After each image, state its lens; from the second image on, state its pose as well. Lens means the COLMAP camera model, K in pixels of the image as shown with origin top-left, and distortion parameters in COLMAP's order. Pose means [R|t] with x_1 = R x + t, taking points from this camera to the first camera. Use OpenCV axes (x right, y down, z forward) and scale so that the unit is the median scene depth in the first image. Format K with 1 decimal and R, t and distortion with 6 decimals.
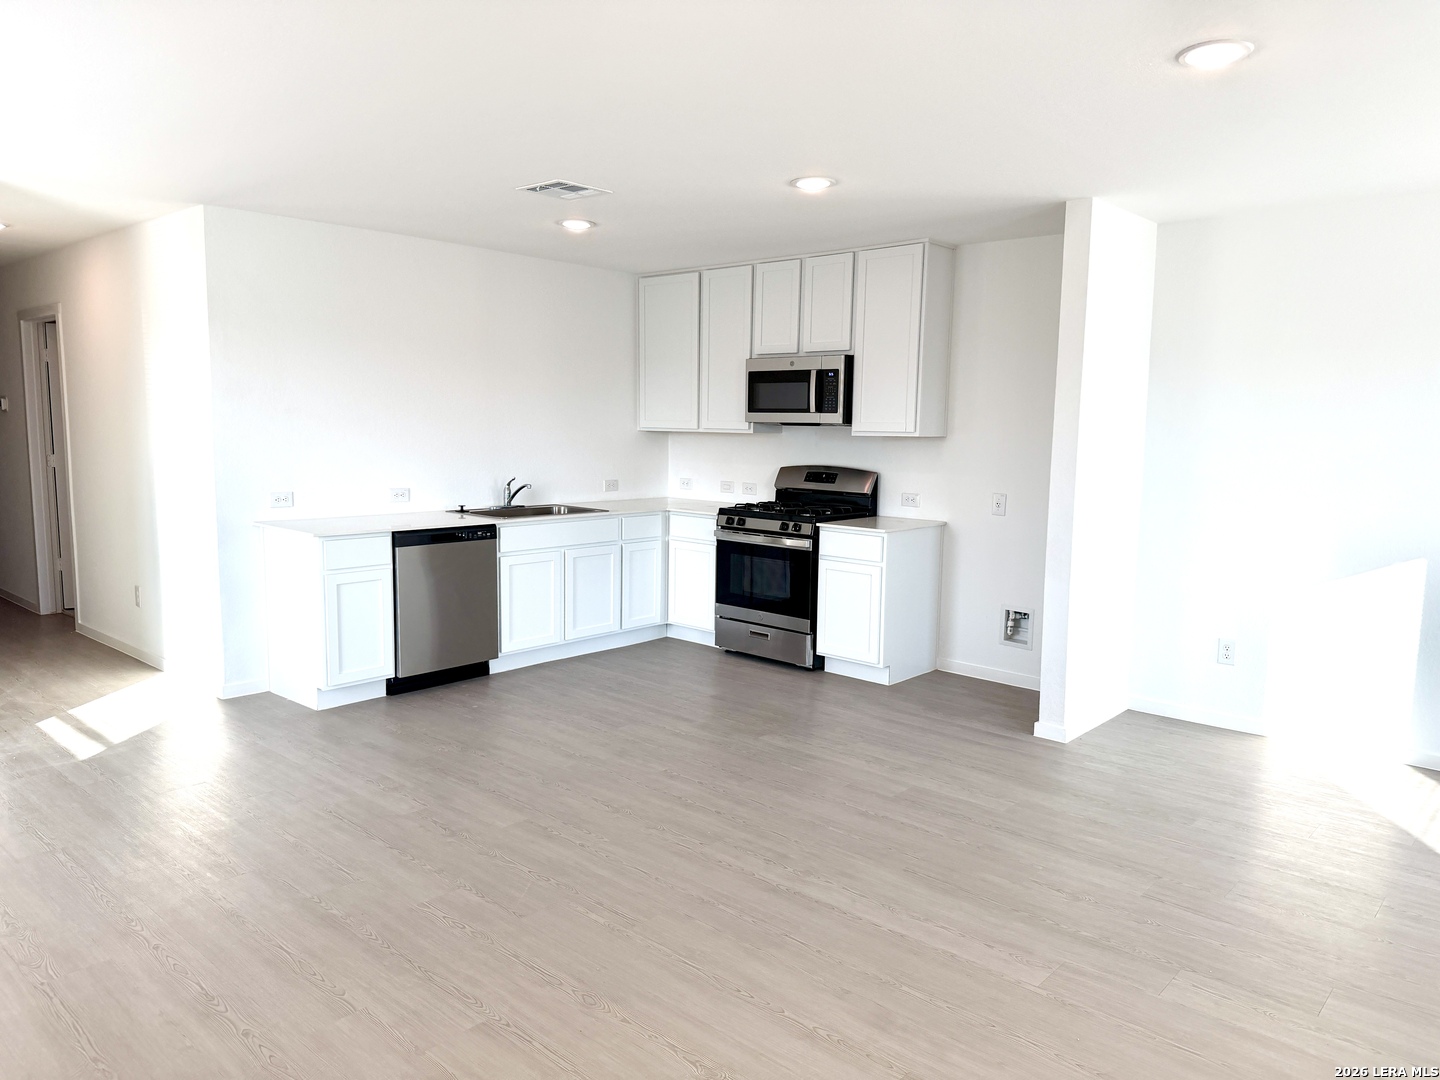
lens RADIAL K [[1013.8, 0, 733.8], [0, 1013.8, 546.6], [0, 0, 1]] dist [0.051700, -0.072077]
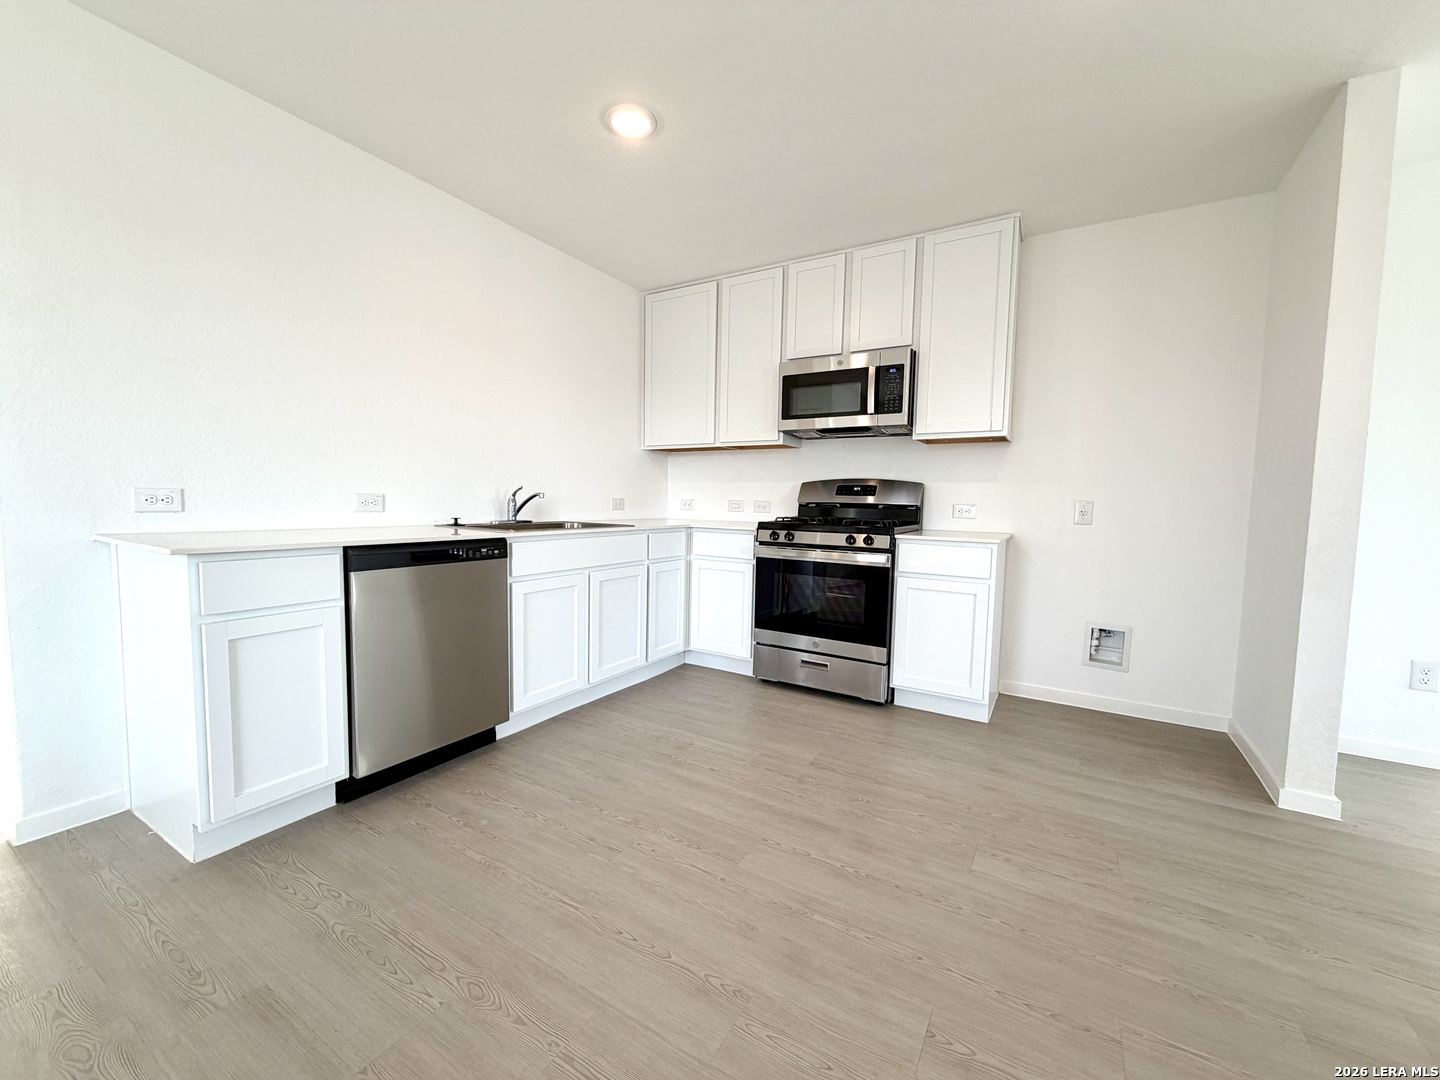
lens RADIAL K [[575.5, 0, 716.3], [0, 575.5, 541.0], [0, 0, 1]] dist [-0.000821, 0.000392]
pose [[0.983770, -0.009661, 0.179174, -0.160066], [0.018351, 0.998731, -0.046905, 0.002248], [-0.178494, 0.049432, 0.982699, 0.564835]]
